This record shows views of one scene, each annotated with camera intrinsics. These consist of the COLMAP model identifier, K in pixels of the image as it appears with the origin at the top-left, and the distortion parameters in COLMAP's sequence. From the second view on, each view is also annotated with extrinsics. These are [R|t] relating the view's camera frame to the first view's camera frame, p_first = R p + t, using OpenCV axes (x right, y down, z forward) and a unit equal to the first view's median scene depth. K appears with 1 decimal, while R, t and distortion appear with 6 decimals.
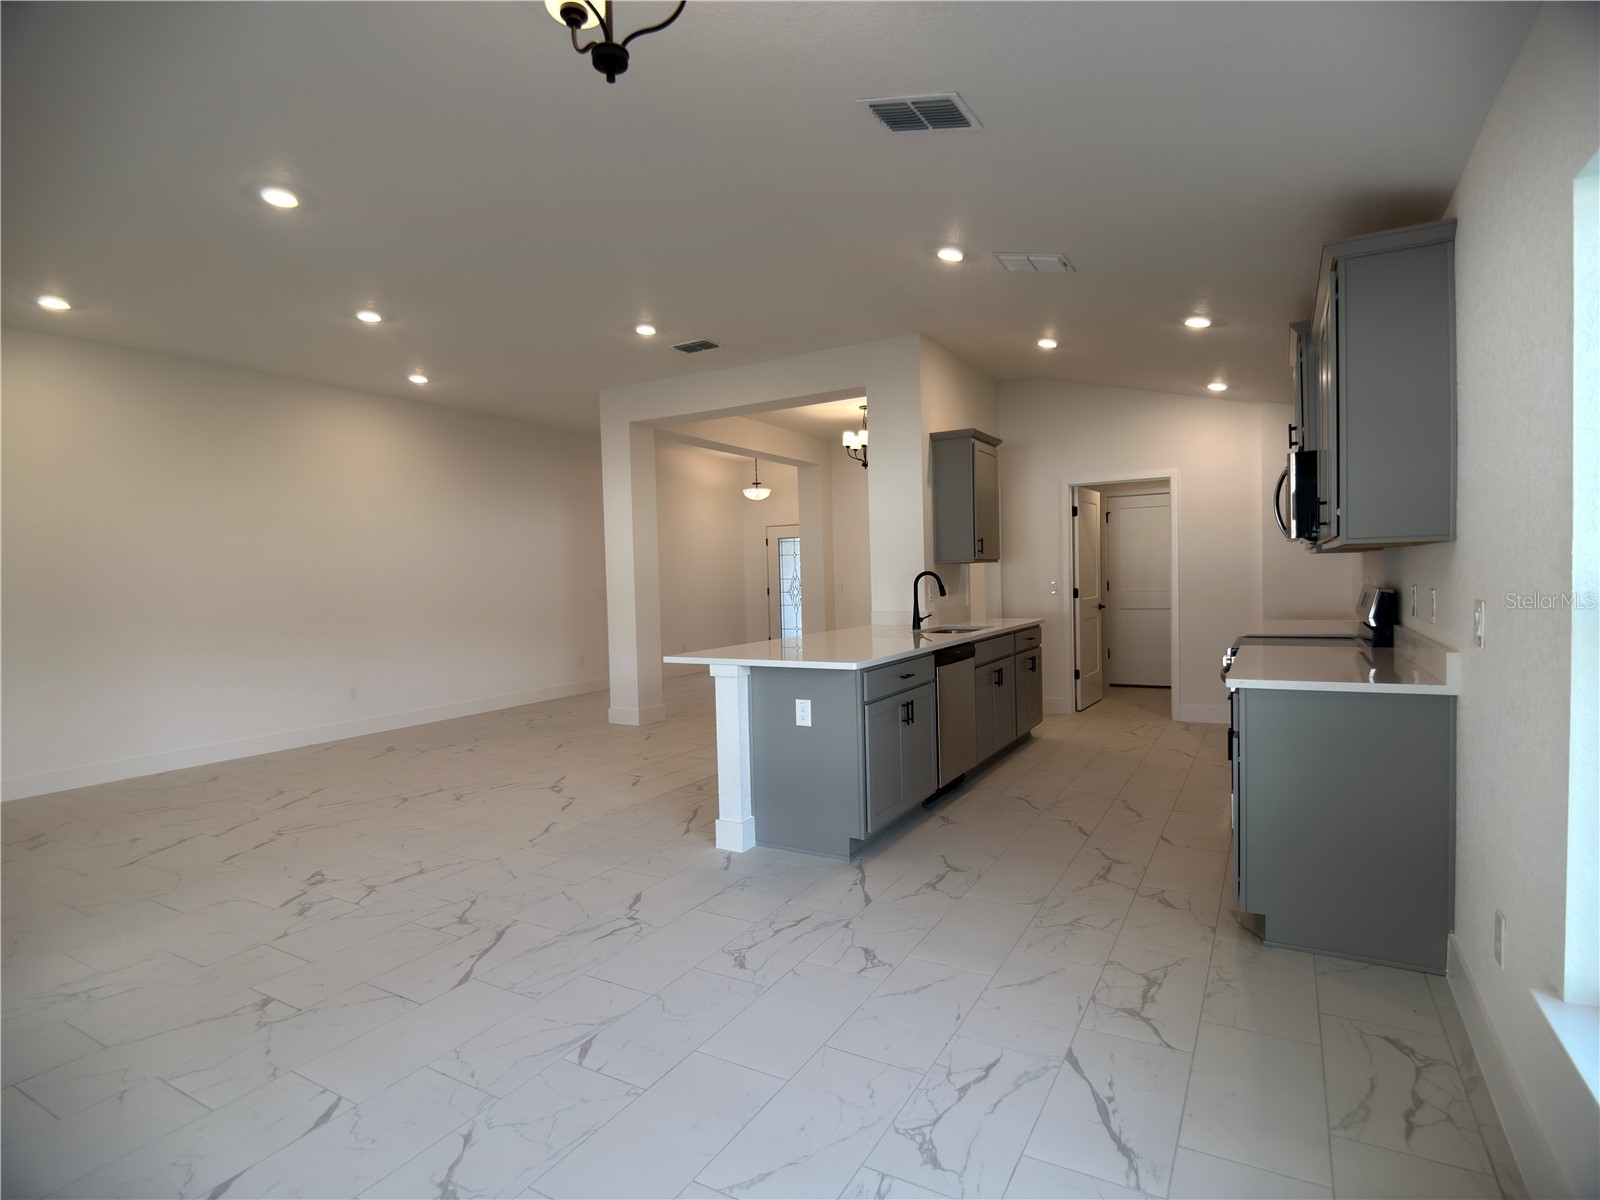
lens RADIAL K [[834.4, 0, 800.0], [0, 834.4, 600.0], [0, 0, 1]] dist [0.012519, -0.025369]
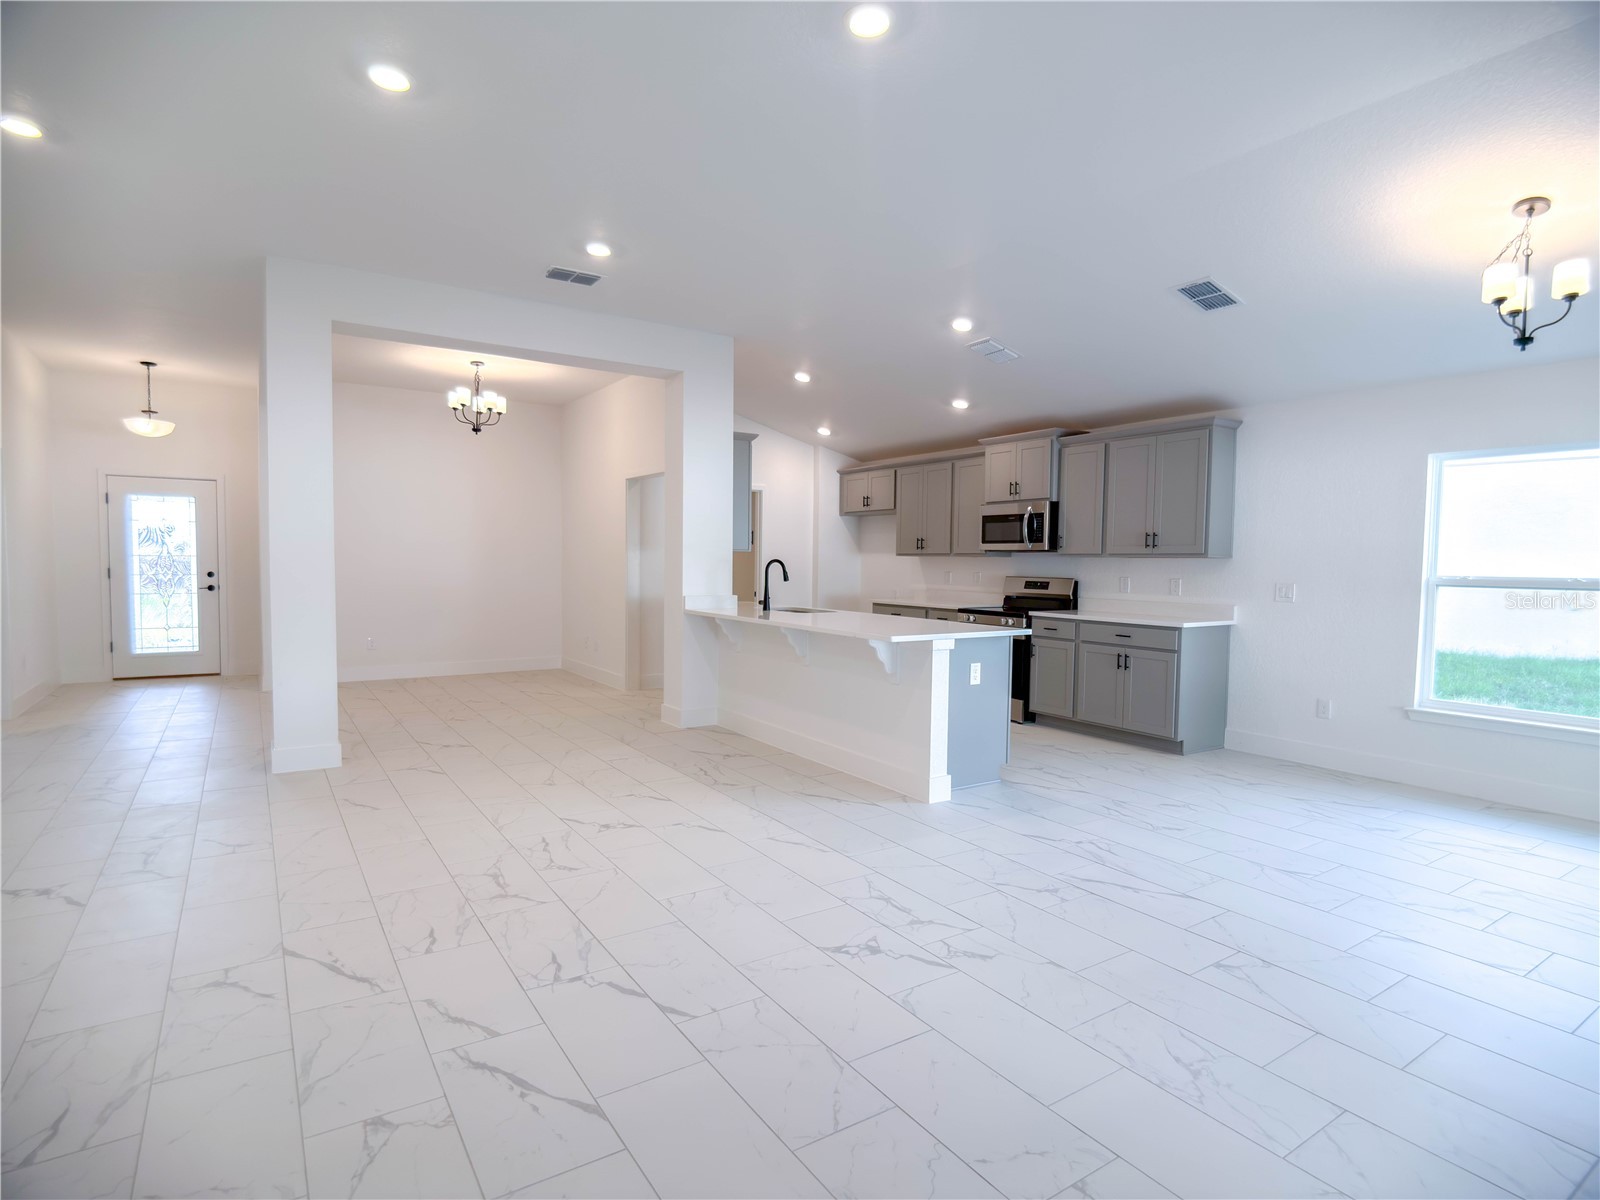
lens RADIAL K [[834.4, 0, 800.0], [0, 834.4, 600.0], [0, 0, 1]] dist [0.012519, -0.025369]
pose [[0.444376, -0.009714, 0.895788, -1.231092], [0.000839, 0.999945, 0.010428, 0.013173], [-0.895840, -0.003882, 0.444360, 0.692883]]
